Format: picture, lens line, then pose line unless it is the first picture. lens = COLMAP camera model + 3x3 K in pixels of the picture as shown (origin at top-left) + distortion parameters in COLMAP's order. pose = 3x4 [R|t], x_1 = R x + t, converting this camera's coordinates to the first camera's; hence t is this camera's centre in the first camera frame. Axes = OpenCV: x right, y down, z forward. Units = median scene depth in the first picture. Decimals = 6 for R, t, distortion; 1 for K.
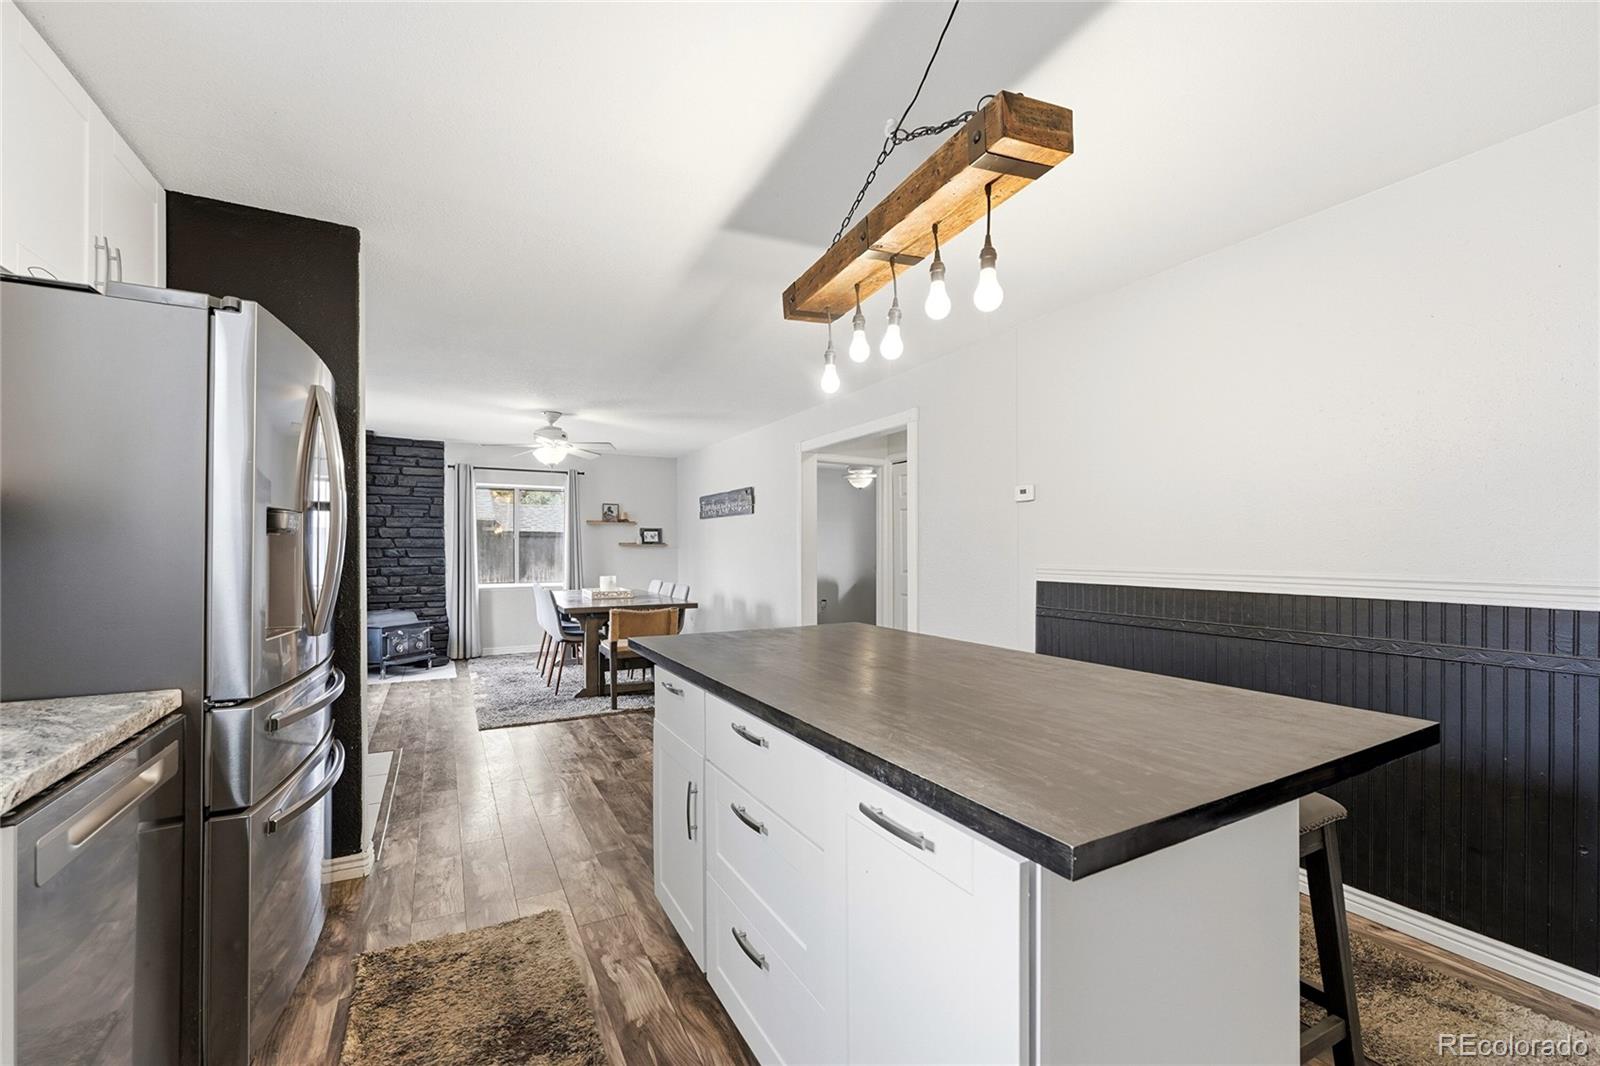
lens RADIAL K [[652.3, 0, 806.8], [0, 652.3, 541.2], [0, 0, 1]] dist [-0.001347, 0.000203]
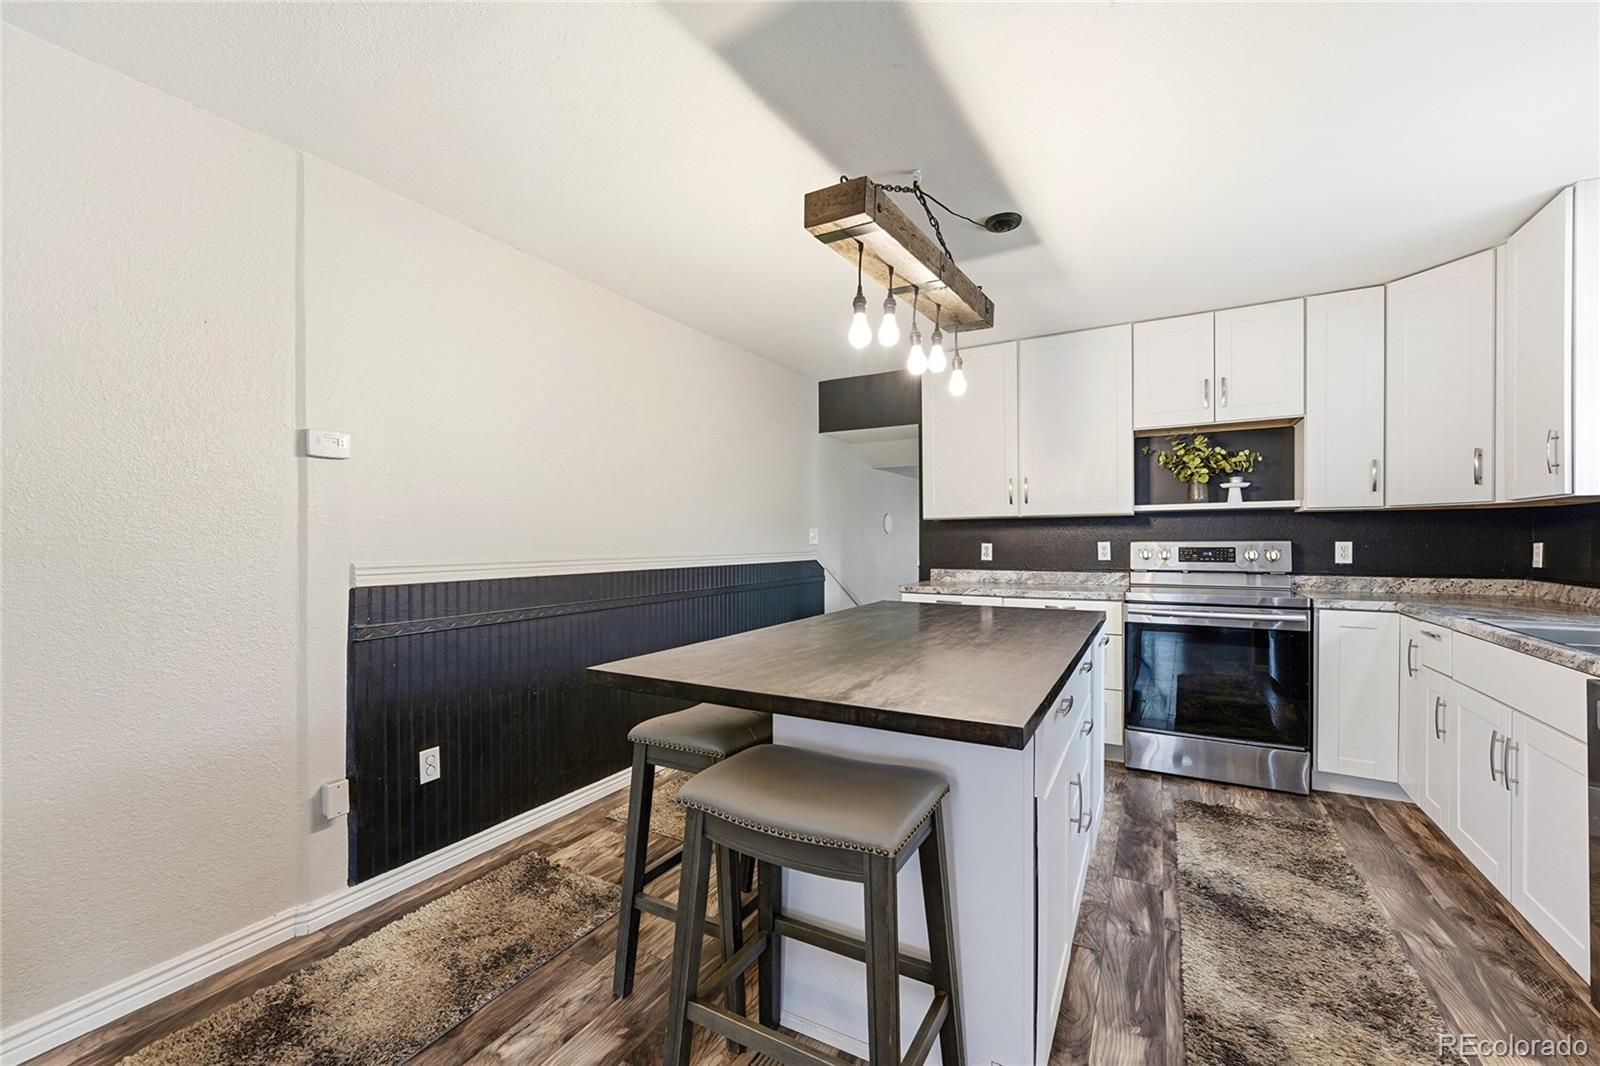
lens RADIAL K [[652.3, 0, 796.4], [0, 652.3, 543.8], [0, 0, 1]] dist [-0.001347, 0.000203]
pose [[-0.519843, -0.000476, 0.854262, -0.197694], [-0.004630, 0.999987, -0.002260, 0.008691], [-0.854250, -0.005130, -0.519838, 0.468675]]
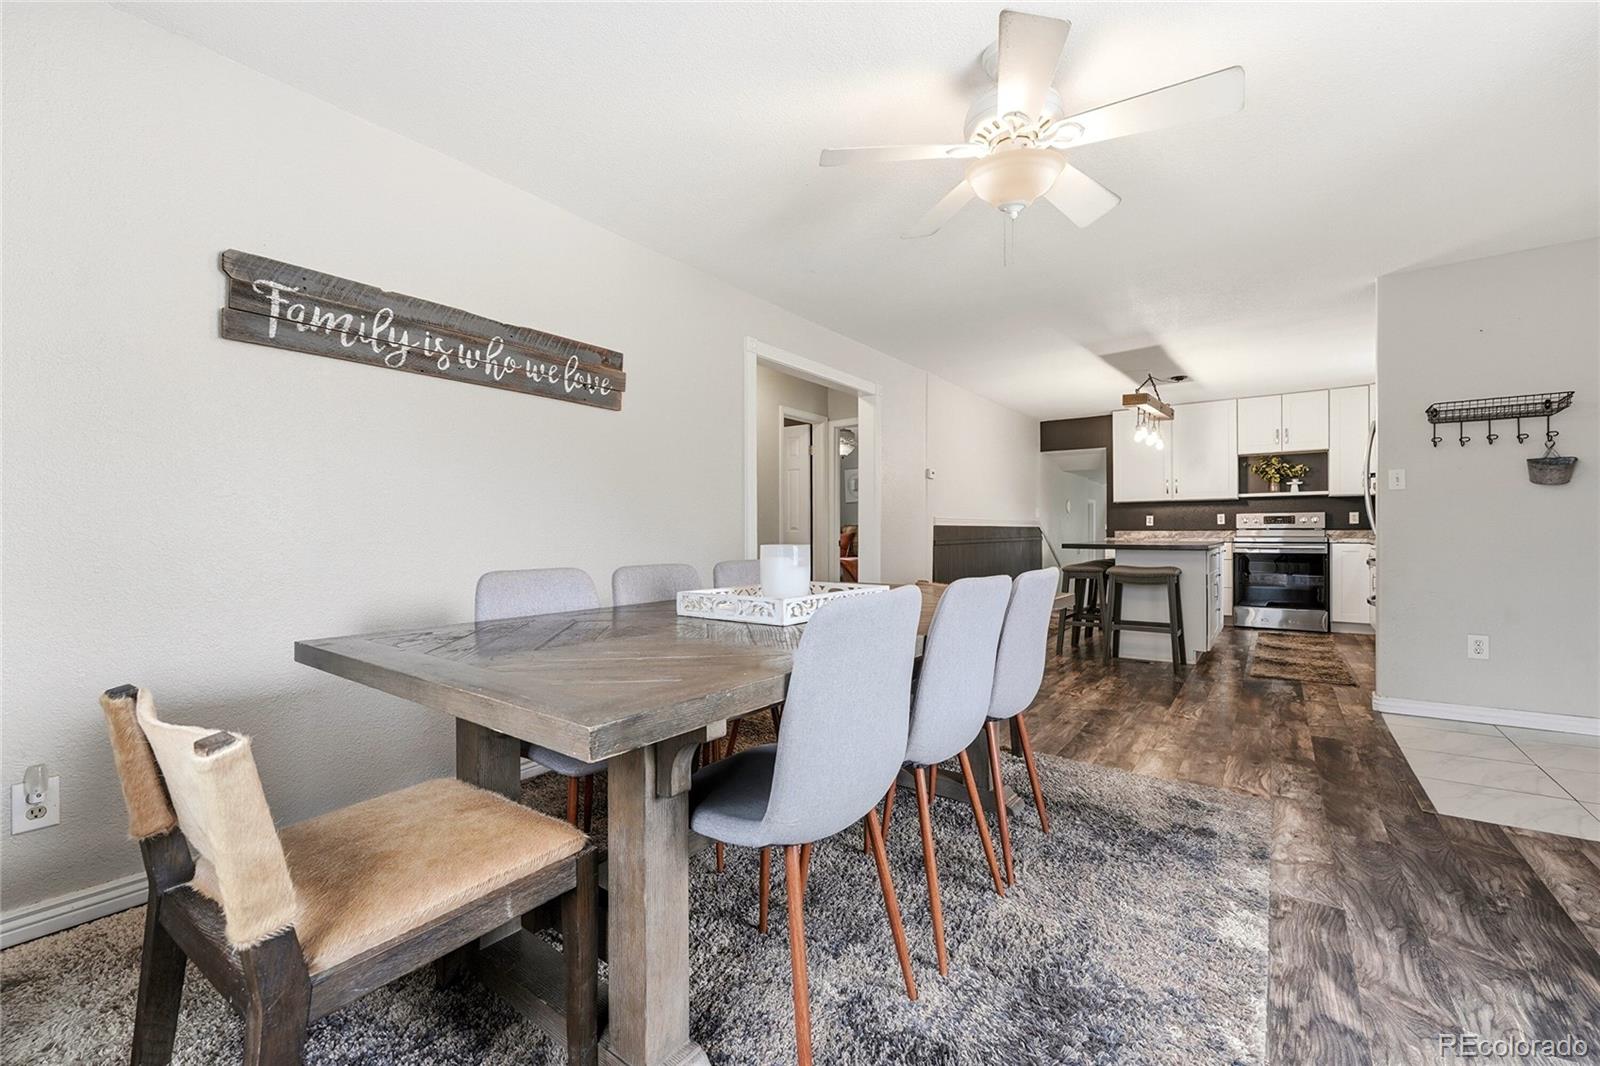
lens RADIAL K [[652.3, 0, 804.4], [0, 652.3, 528.0], [0, 0, 1]] dist [-0.001347, 0.000203]
pose [[-0.418784, 0.006585, 0.908062, -0.519221], [-0.006863, 0.999922, -0.010417, 0.042339], [-0.908060, -0.010595, -0.418706, 0.985187]]
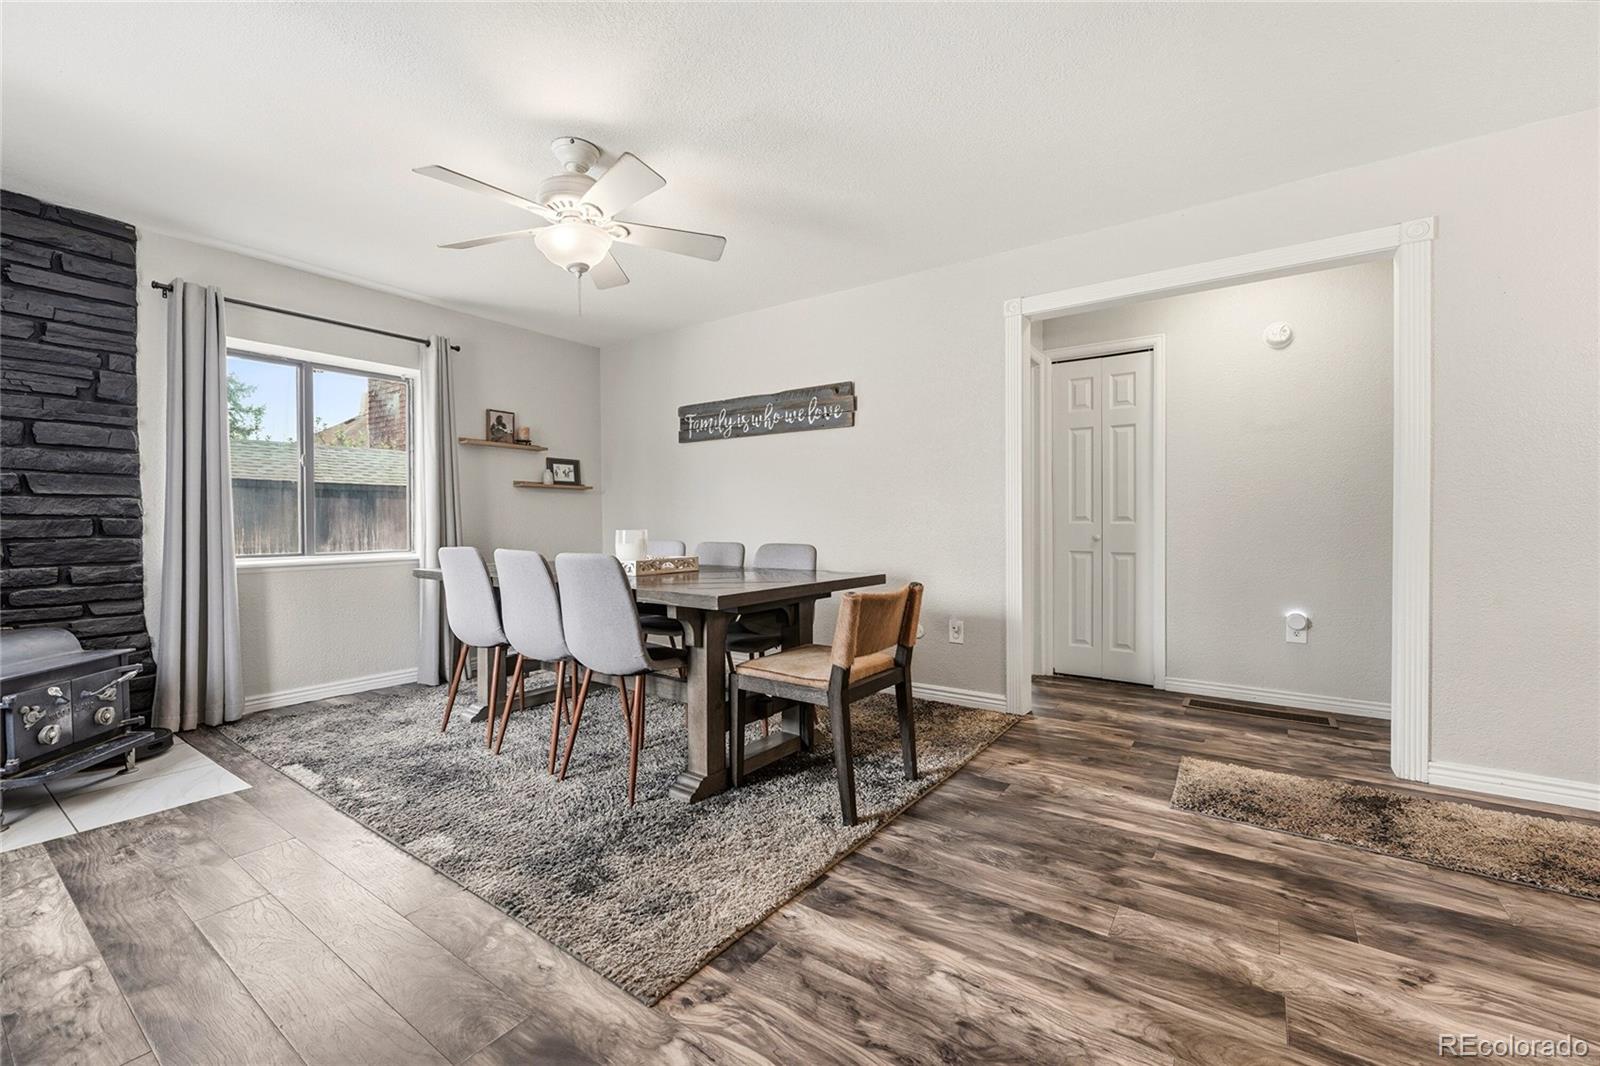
lens RADIAL K [[652.3, 0, 800.3], [0, 652.3, 518.8], [0, 0, 1]] dist [-0.001347, 0.000203]
pose [[0.901114, -0.001827, 0.433579, -0.355852], [-0.000791, 0.999983, 0.005858, 0.036679], [-0.433582, -0.005621, 0.901097, 0.433202]]
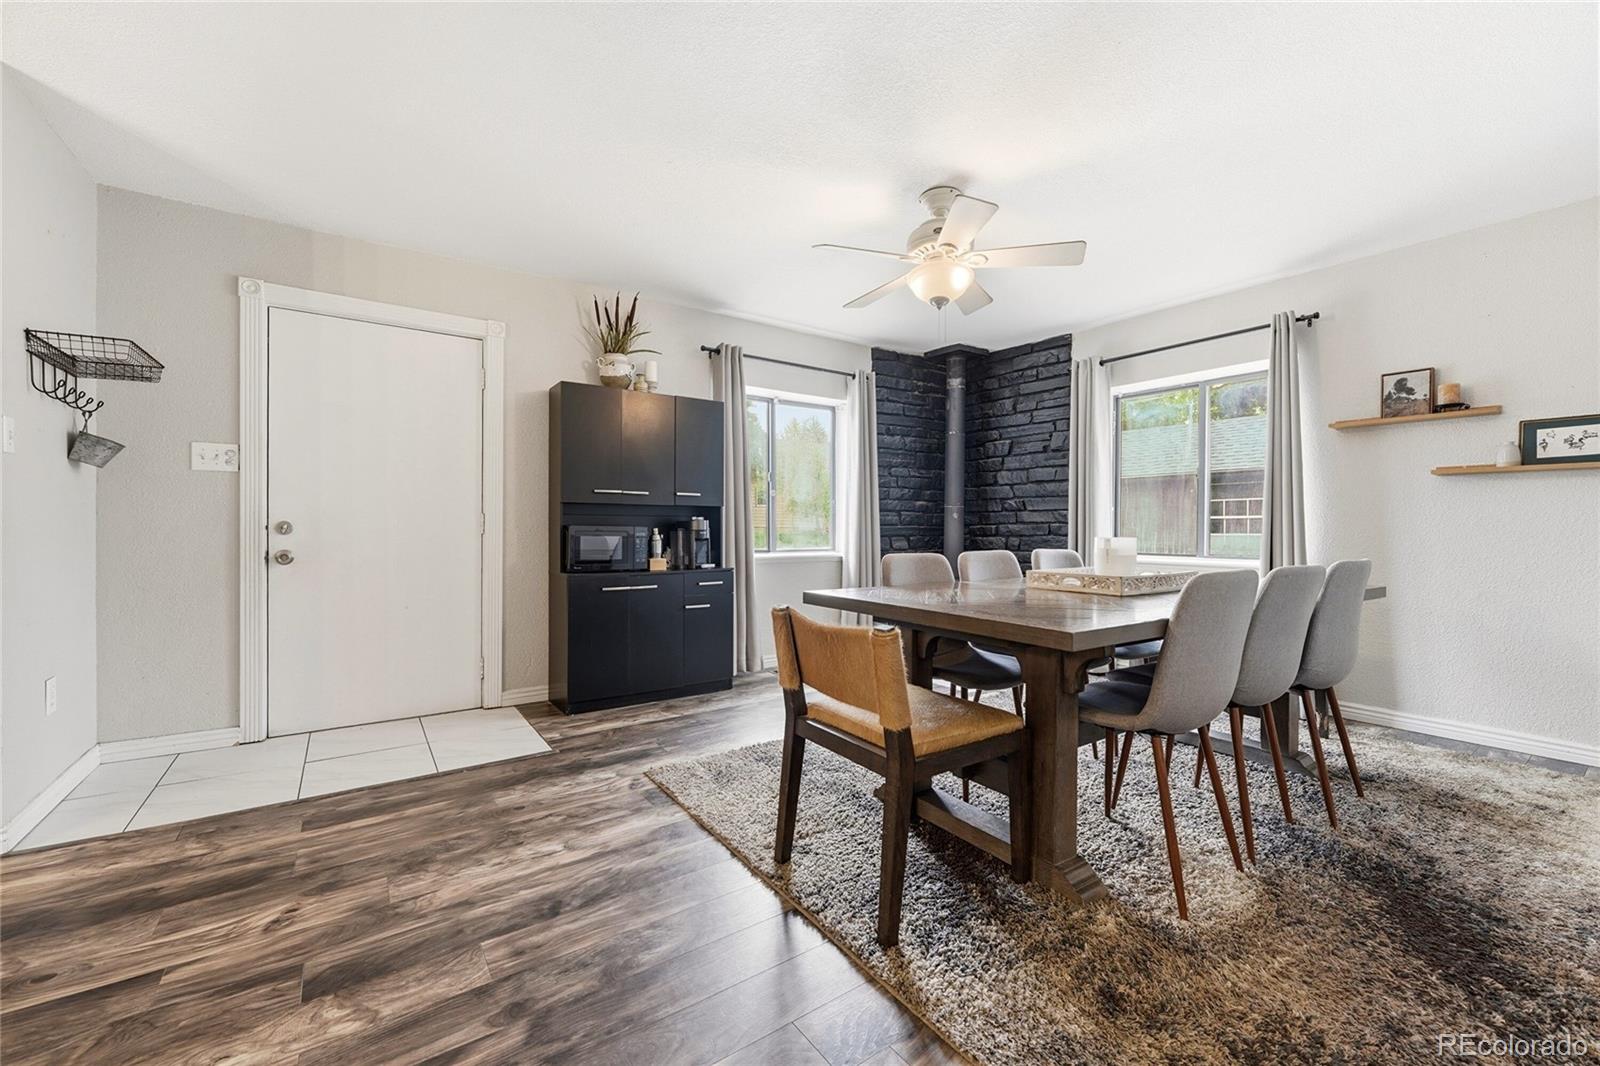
lens RADIAL K [[652.3, 0, 796.0], [0, 652.3, 521.9], [0, 0, 1]] dist [-0.001347, 0.000203]
pose [[0.093233, -0.008866, -0.995605, 0.066947], [0.006759, 0.999943, -0.008271, 0.040251], [0.995621, -0.005958, 0.093288, 0.674552]]
